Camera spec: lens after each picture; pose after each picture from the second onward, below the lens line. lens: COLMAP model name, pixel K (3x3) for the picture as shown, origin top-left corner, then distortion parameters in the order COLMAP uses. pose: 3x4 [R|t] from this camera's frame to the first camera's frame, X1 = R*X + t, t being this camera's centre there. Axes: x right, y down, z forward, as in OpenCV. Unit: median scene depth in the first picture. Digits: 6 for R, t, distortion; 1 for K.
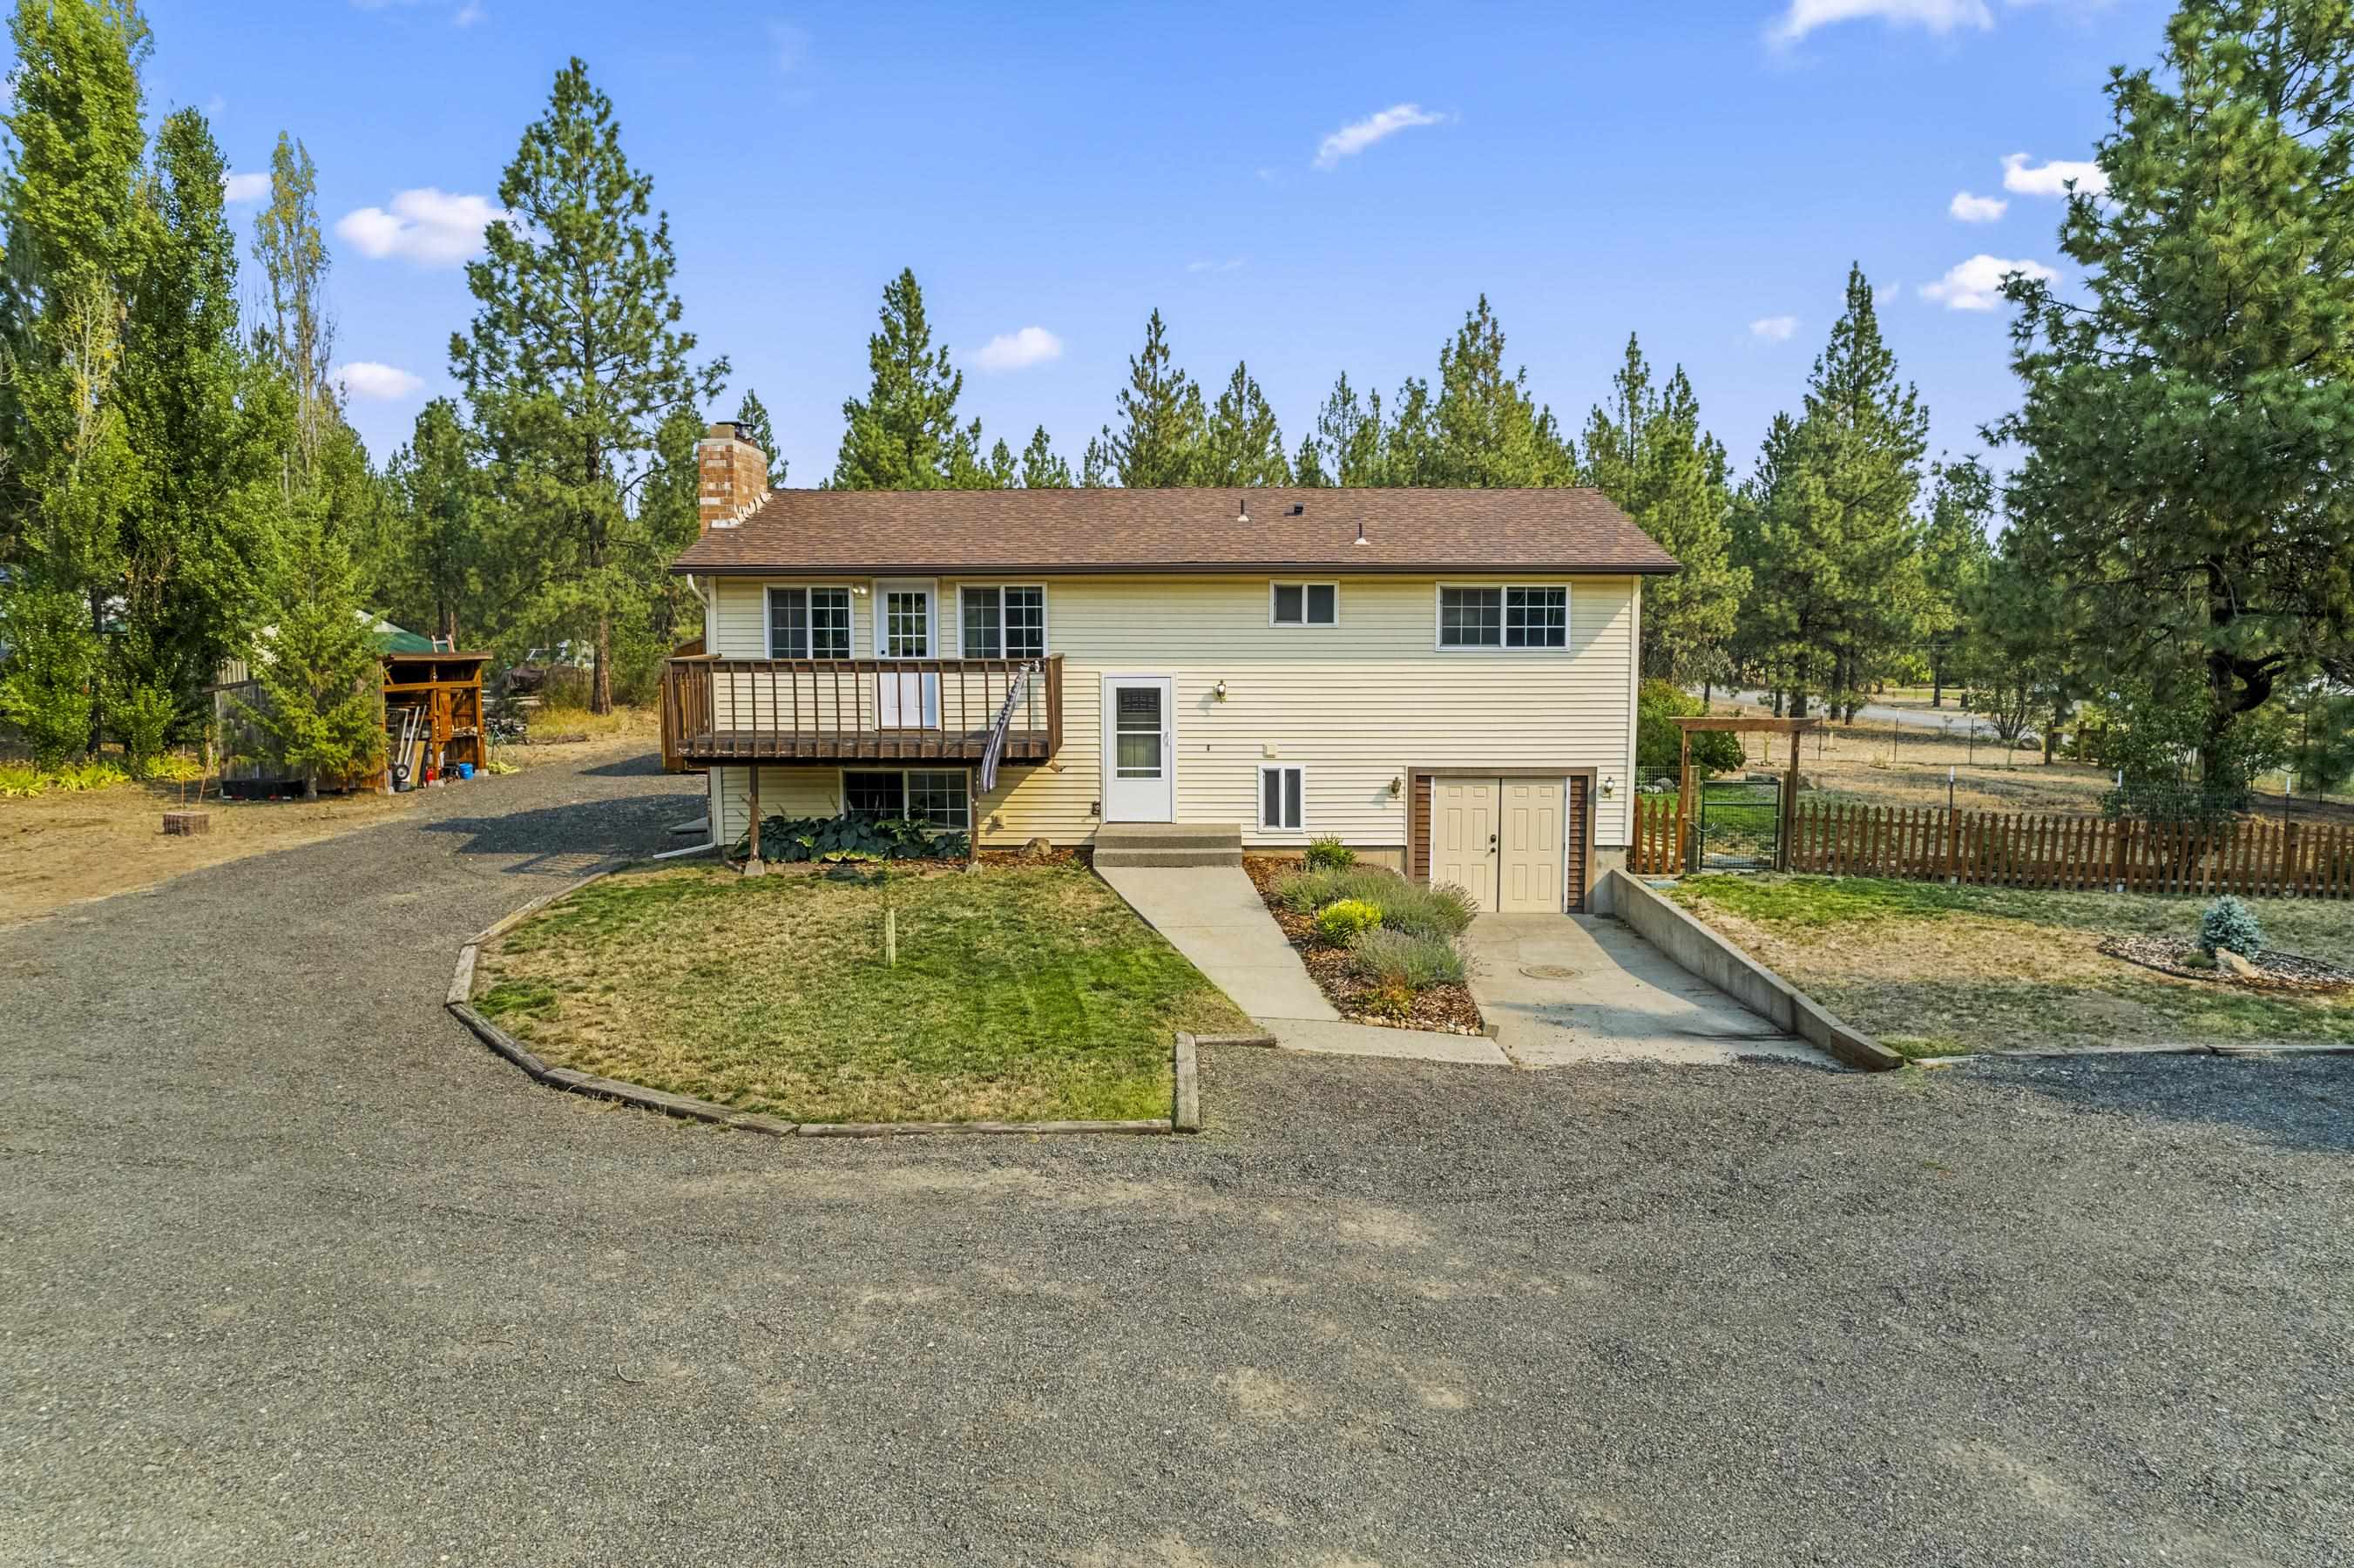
lens RADIAL K [[1517.8, 0, 1177.0], [0, 1517.8, 784.0], [0, 0, 1]] dist [-0.008104, -0.000507]
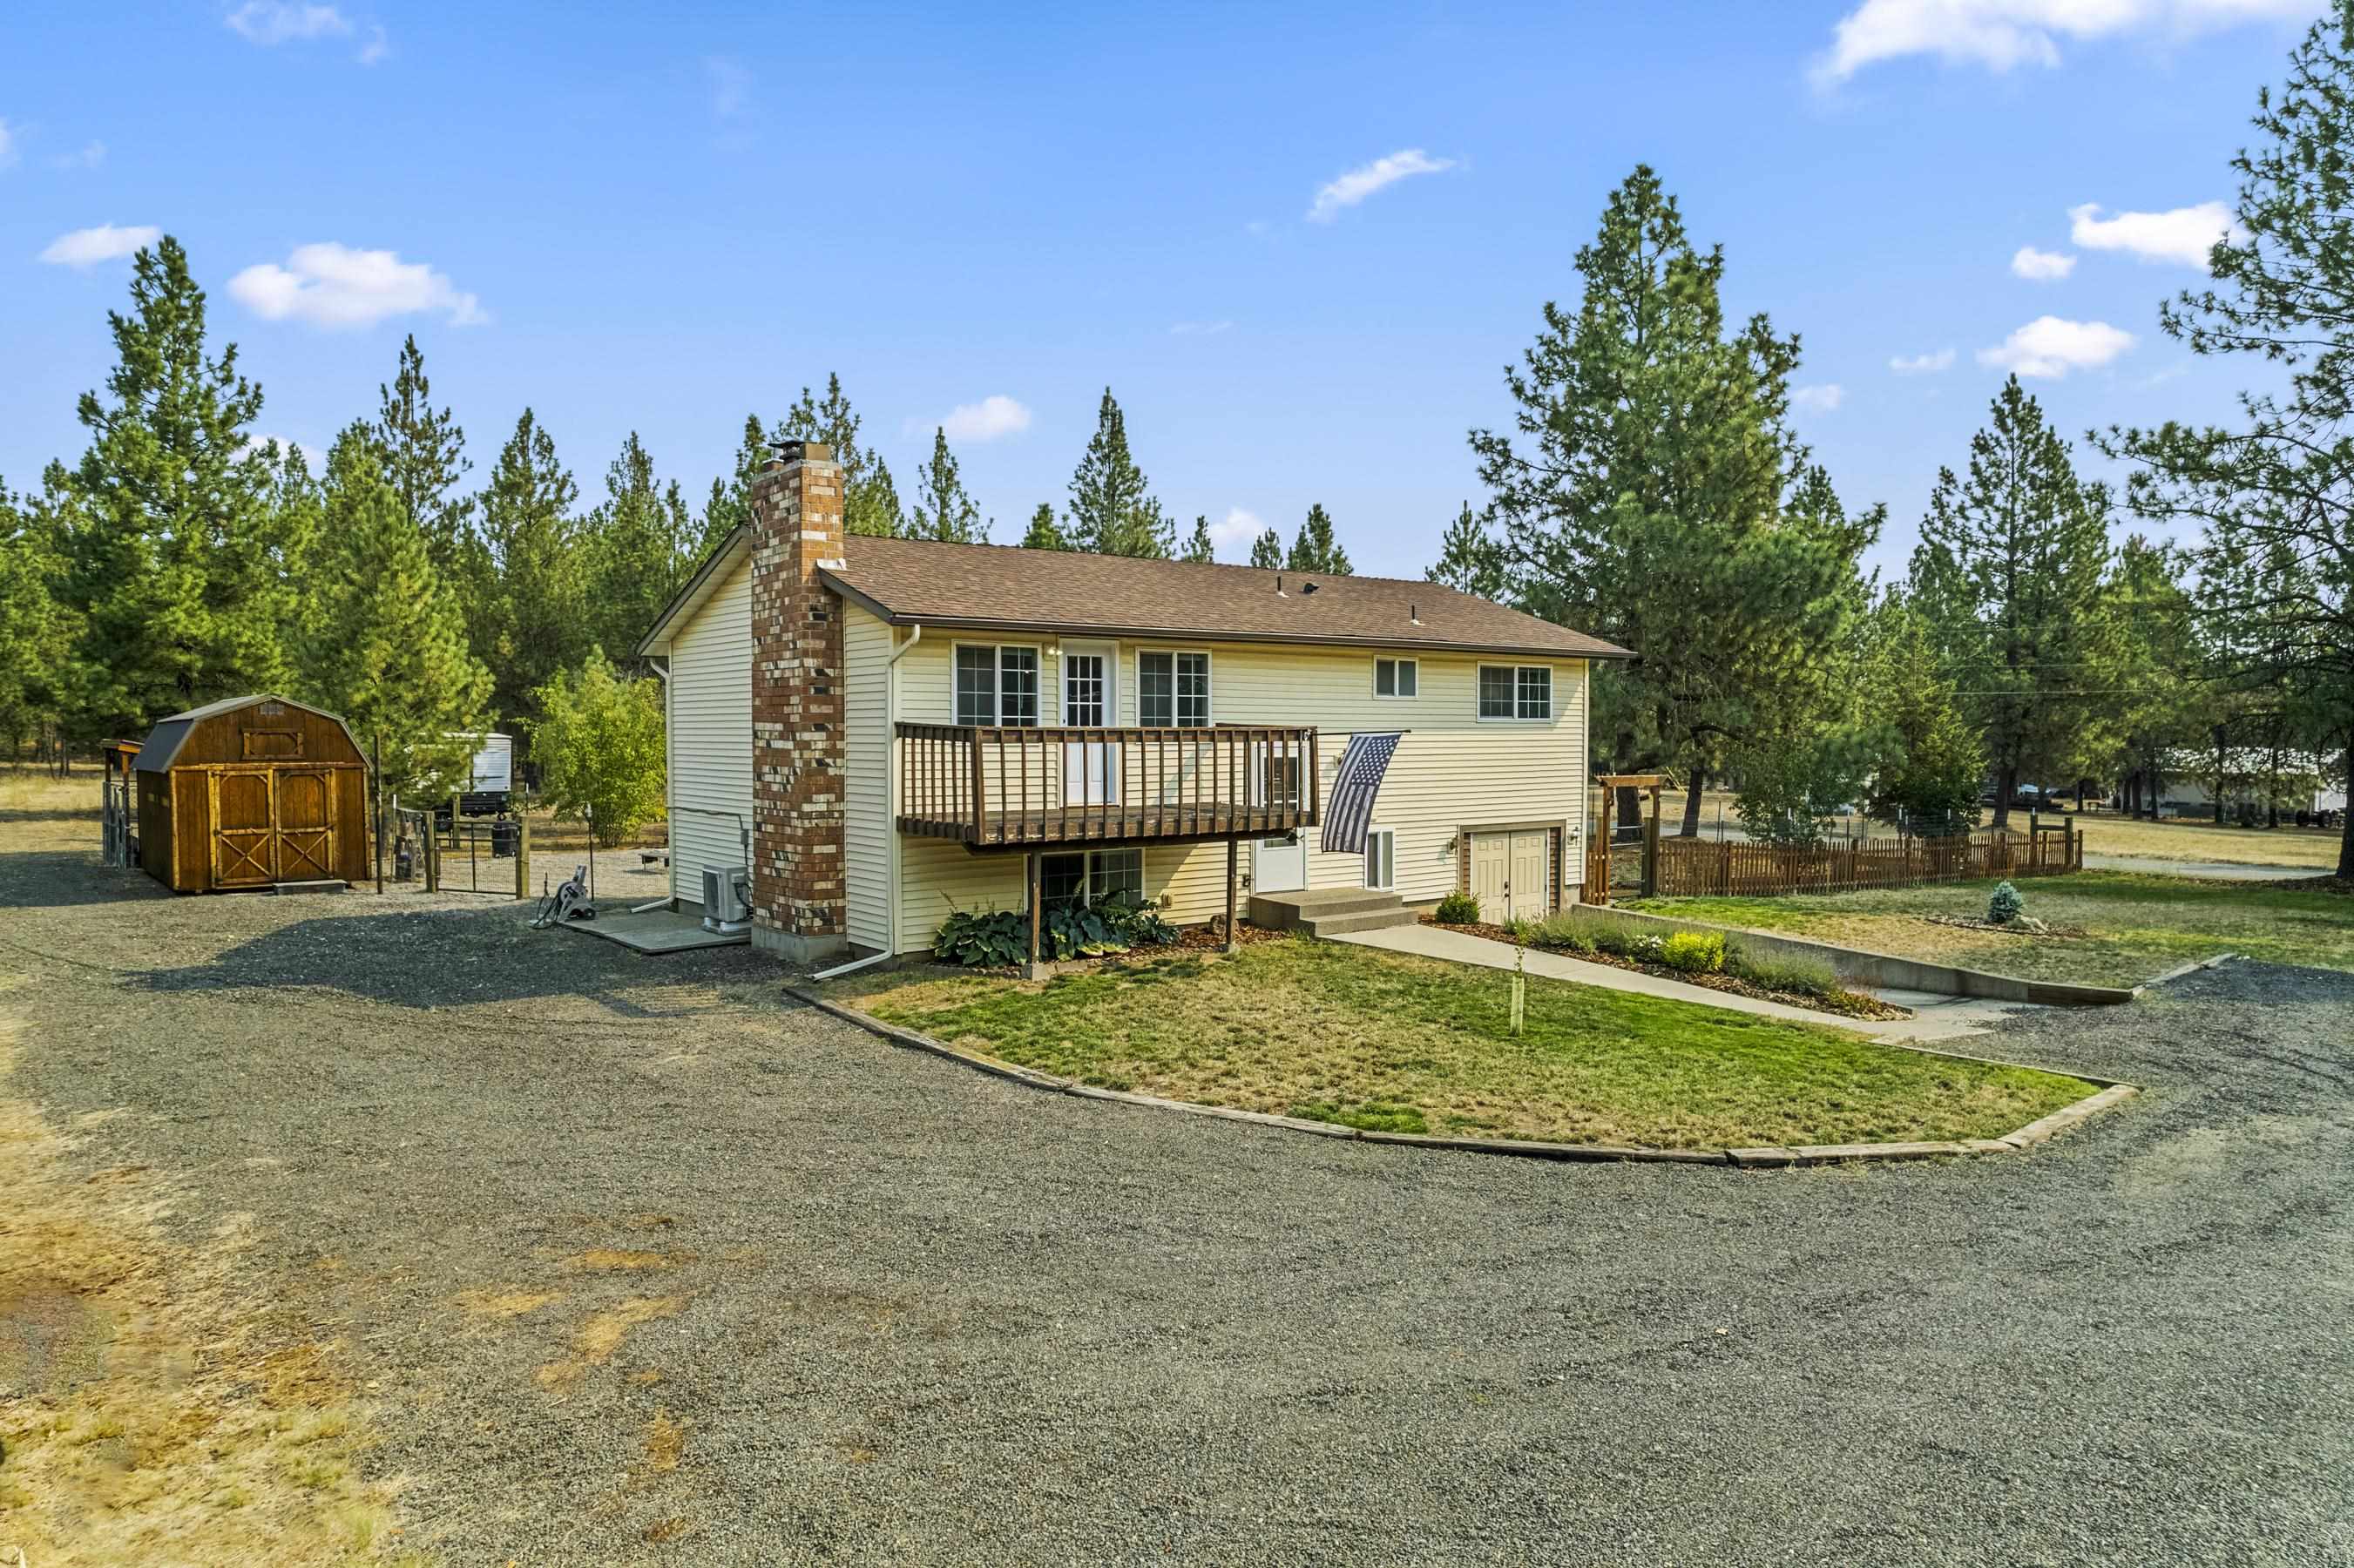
lens RADIAL K [[1514.8, 0, 1184.6], [0, 1514.8, 809.7], [0, 0, 1]] dist [-0.005241, -0.164780]
pose [[0.779246, -0.032646, 0.625868, -0.695344], [0.054406, 0.998396, -0.015661, -0.016421], [-0.624353, 0.046255, 0.779772, 0.258552]]
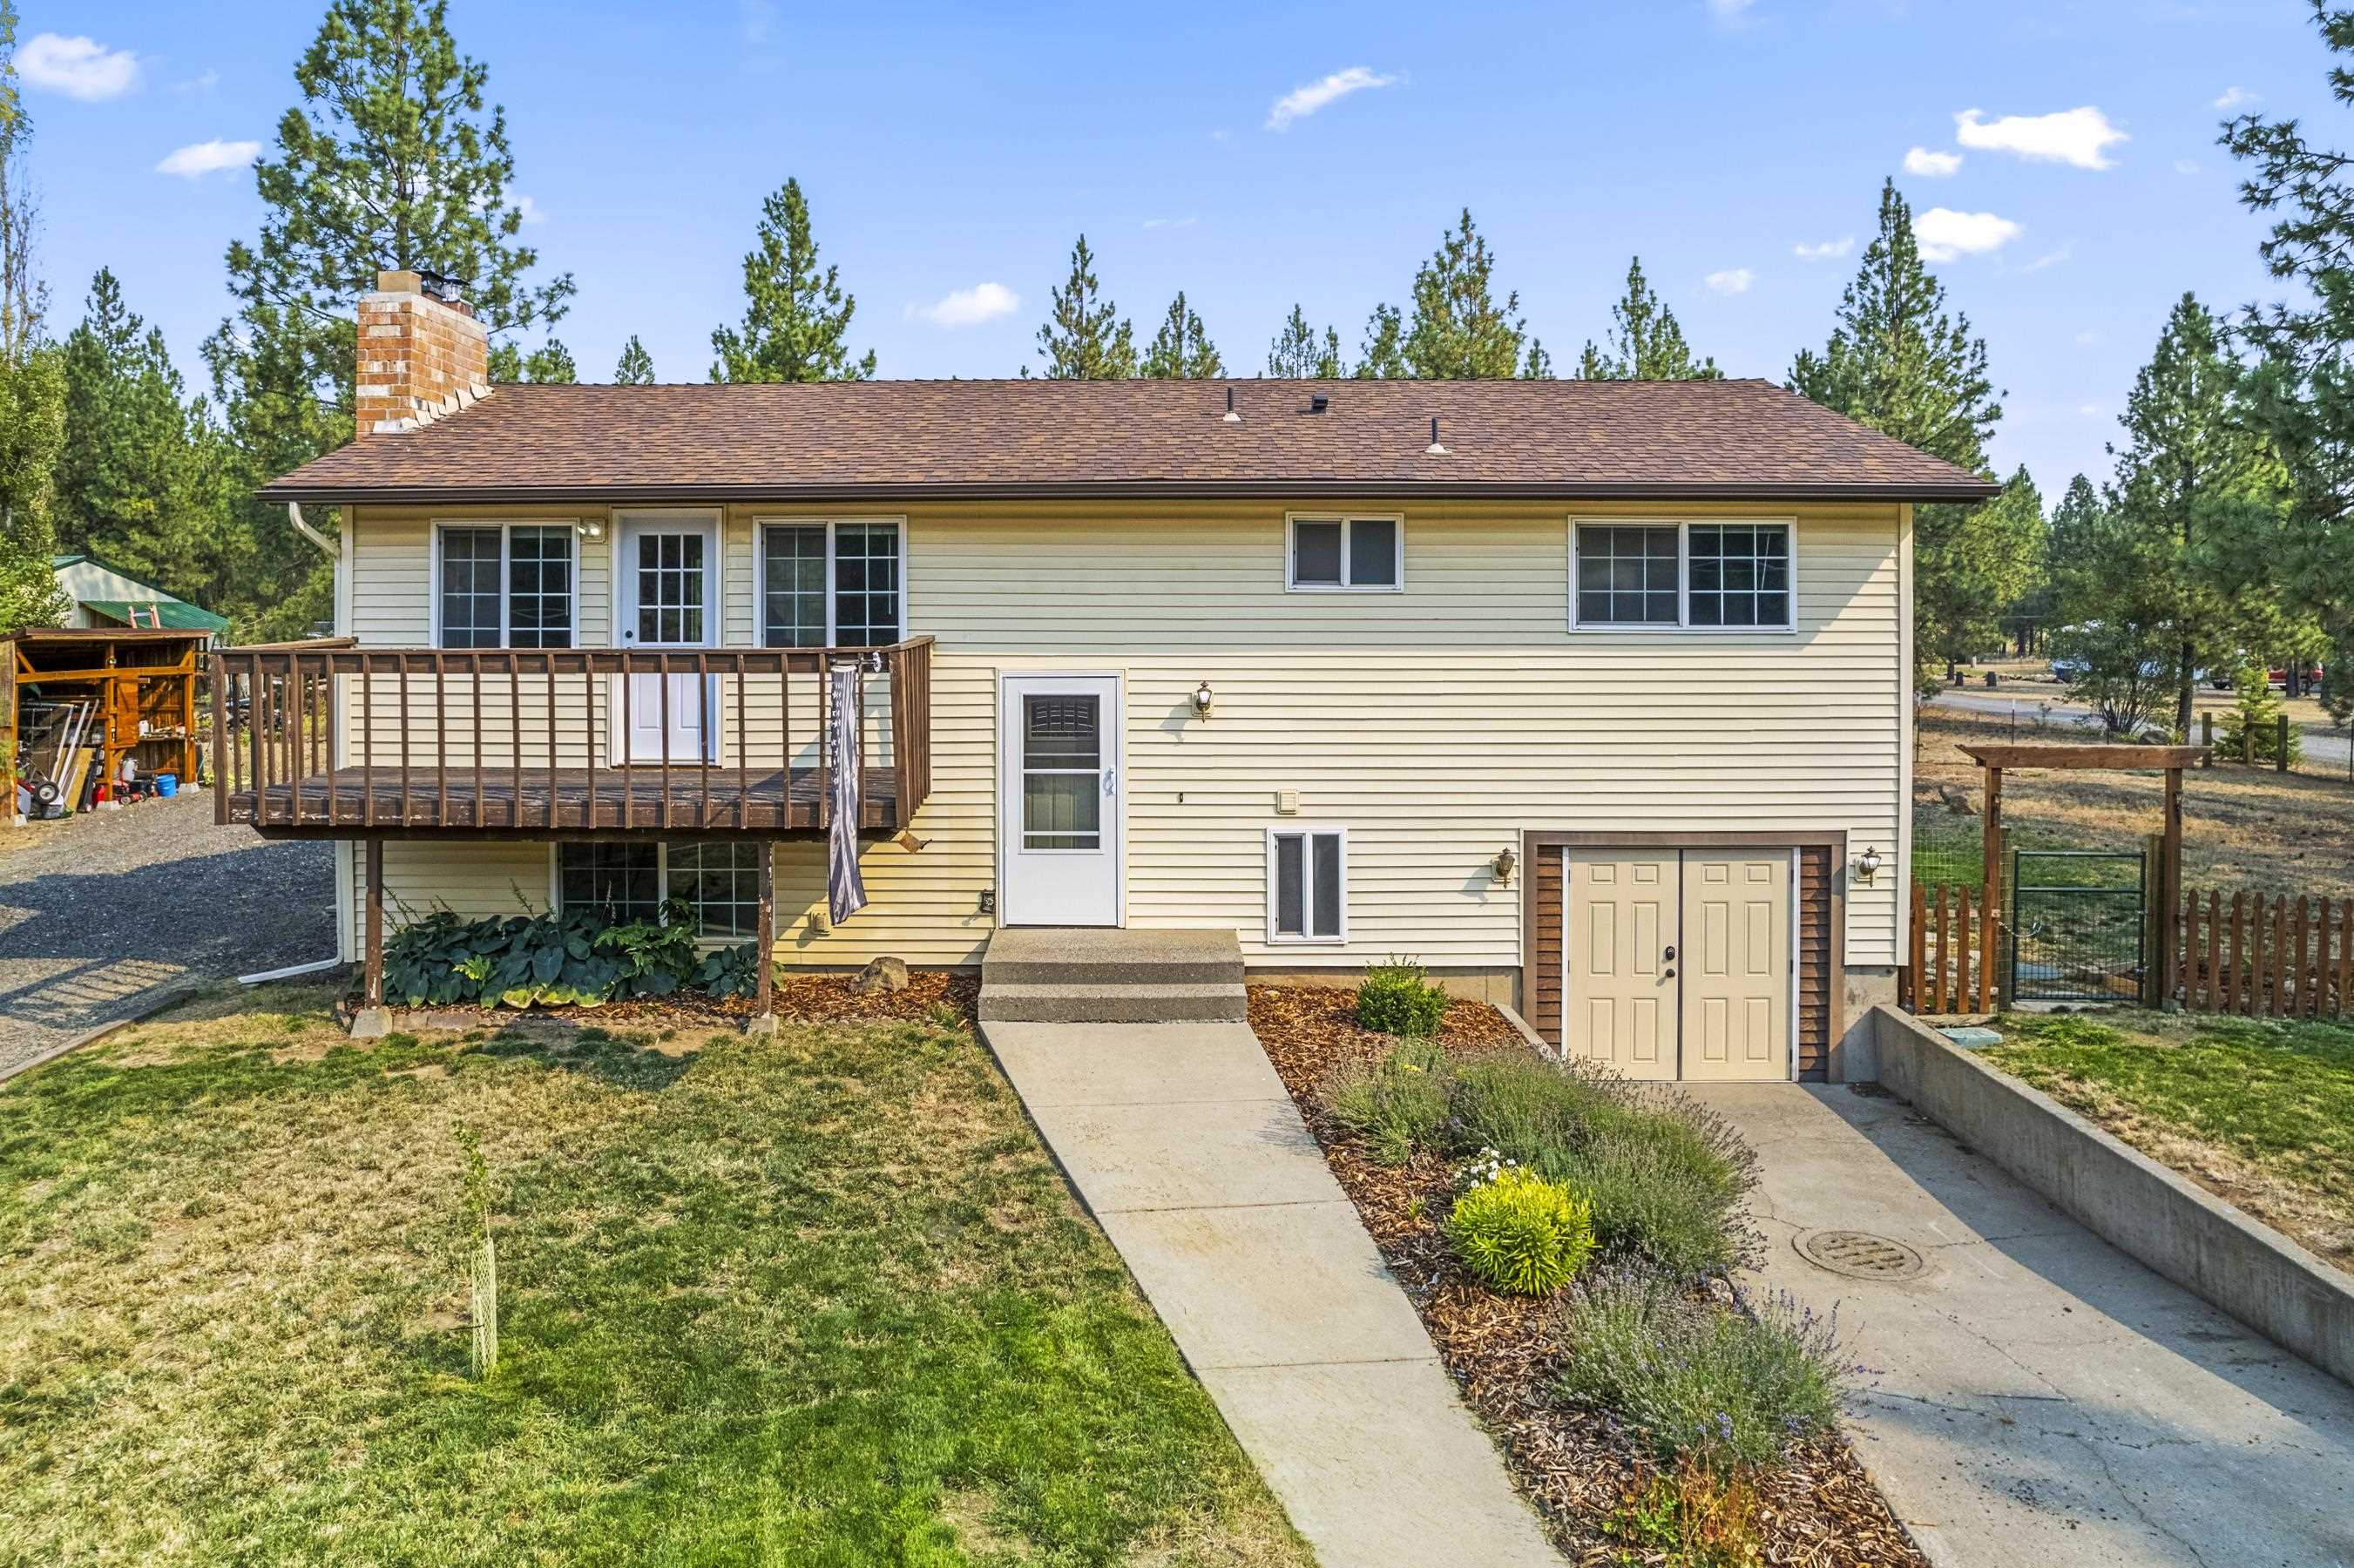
lens RADIAL K [[1570.8, 0, 1084.7], [0, 1570.8, 627.0], [0, 0, 1]] dist [-0.051550, 0.045034]
pose [[0.999946, 0.000294, -0.010343, -0.010024], [-0.001164, 0.996447, -0.084217, -0.038338], [0.010281, 0.084224, 0.996394, 0.392036]]
